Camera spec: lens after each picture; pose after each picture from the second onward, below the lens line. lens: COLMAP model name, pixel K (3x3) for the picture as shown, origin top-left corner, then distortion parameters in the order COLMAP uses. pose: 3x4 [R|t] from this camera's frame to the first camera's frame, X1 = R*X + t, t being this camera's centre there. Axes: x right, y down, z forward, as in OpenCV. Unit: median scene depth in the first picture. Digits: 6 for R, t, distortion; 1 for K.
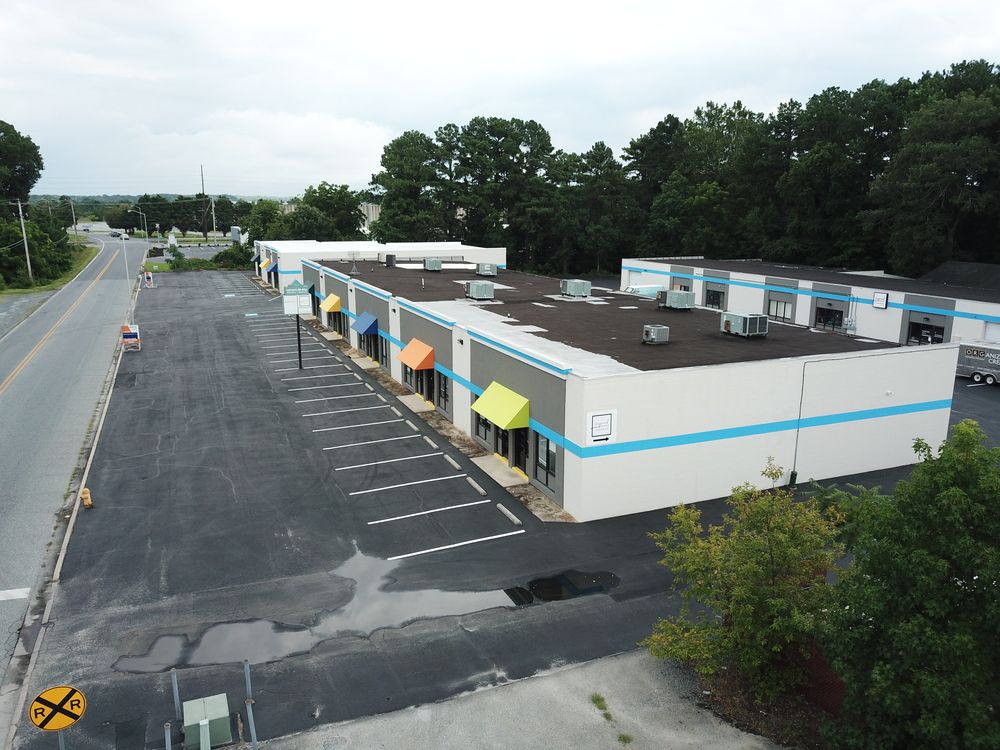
lens RADIAL K [[769.0, 0, 500.0], [0, 769.0, 375.0], [0, 0, 1]] dist [0.006183, -0.005182]
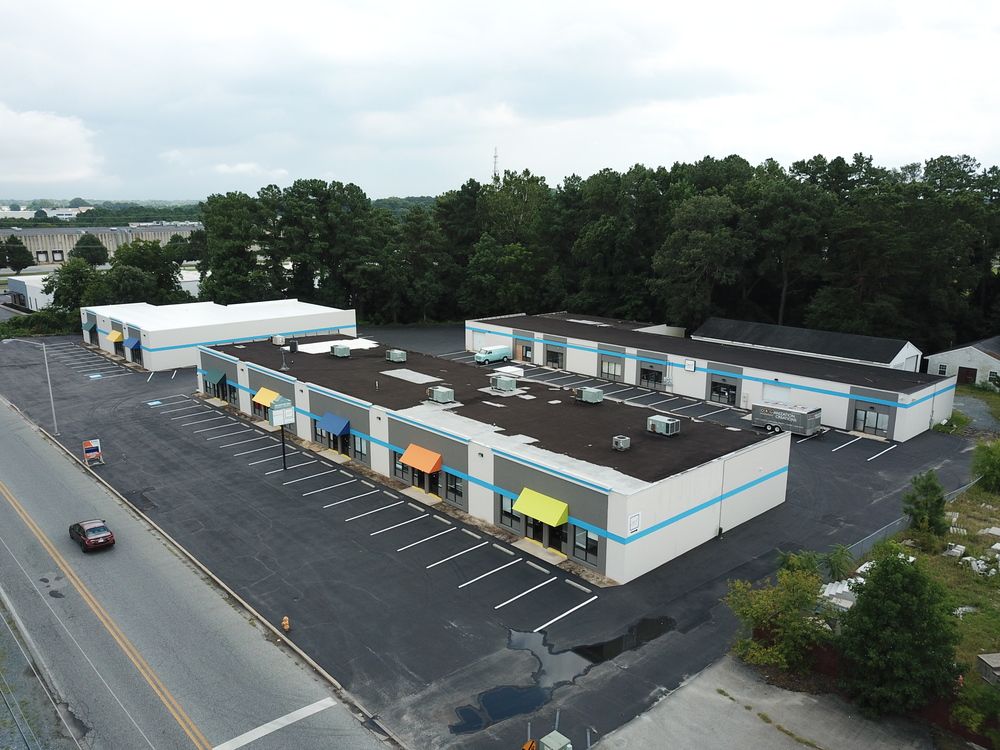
lens RADIAL K [[764.5, 0, 500.0], [0, 764.5, 375.0], [0, 0, 1]] dist [0.014228, -0.004691]
pose [[0.942123, -0.071063, 0.327649, -0.285783], [0.070703, 0.997412, 0.013026, -0.127026], [-0.327727, 0.010894, 0.944710, -0.187206]]
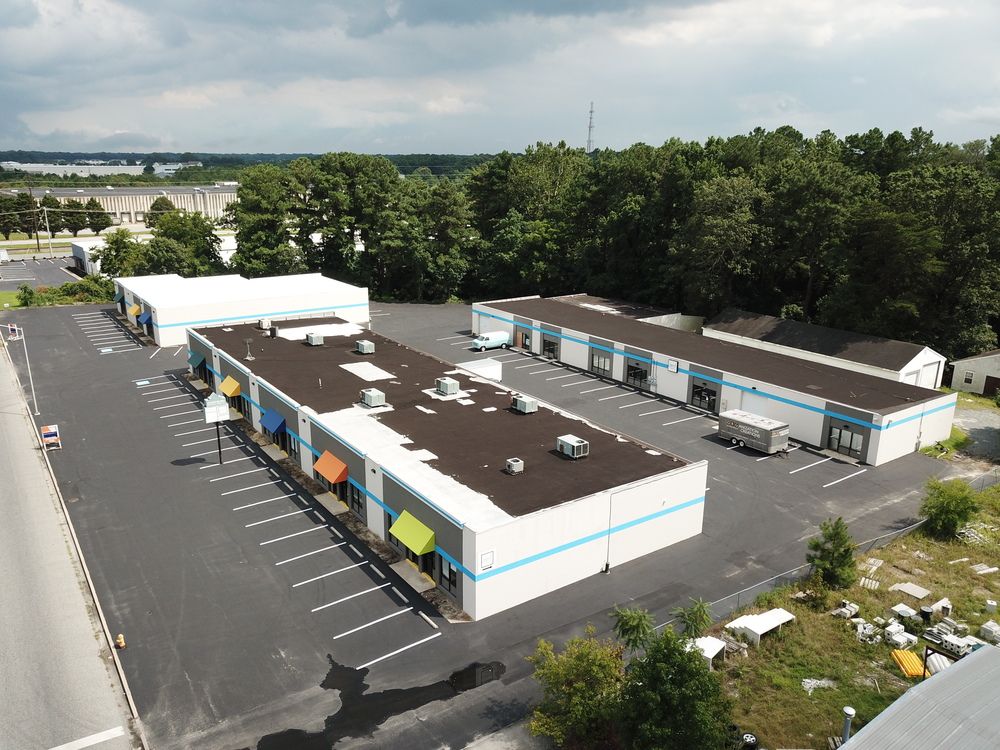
lens RADIAL K [[764.5, 0, 500.0], [0, 764.5, 375.0], [0, 0, 1]] dist [0.014228, -0.004691]
pose [[0.977848, -0.049534, 0.203373, -0.062153], [0.037461, 0.997323, 0.062795, -0.181931], [-0.205939, -0.053785, 0.977086, -0.222039]]
